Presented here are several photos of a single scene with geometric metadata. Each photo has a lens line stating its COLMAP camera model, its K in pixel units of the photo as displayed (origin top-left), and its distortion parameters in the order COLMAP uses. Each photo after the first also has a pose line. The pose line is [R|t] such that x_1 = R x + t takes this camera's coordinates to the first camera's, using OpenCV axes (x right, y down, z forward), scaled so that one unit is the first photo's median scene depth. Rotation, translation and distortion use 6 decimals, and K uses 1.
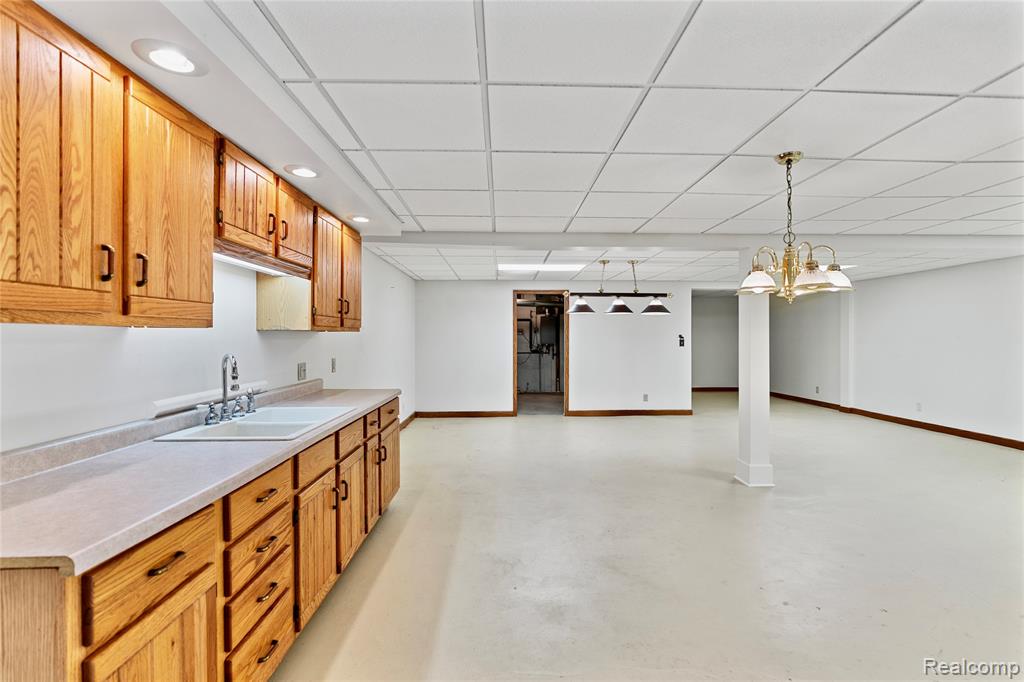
lens RADIAL K [[460.8, 0, 514.9], [0, 460.8, 336.4], [0, 0, 1]] dist [-0.000978, 0.000288]
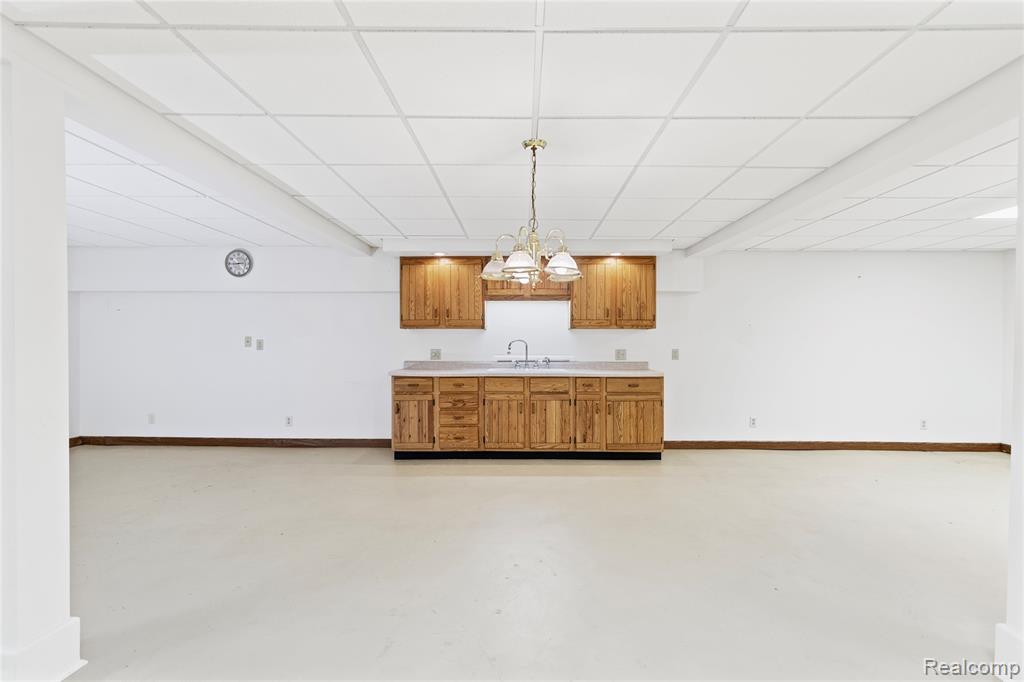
lens RADIAL K [[460.8, 0, 514.9], [0, 460.8, 336.4], [0, 0, 1]] dist [-0.000978, 0.000288]
pose [[-0.033632, -0.005703, -0.999418, 2.119417], [-0.001948, 0.999982, -0.005641, 0.043976], [0.999432, 0.001757, -0.033642, 1.289268]]
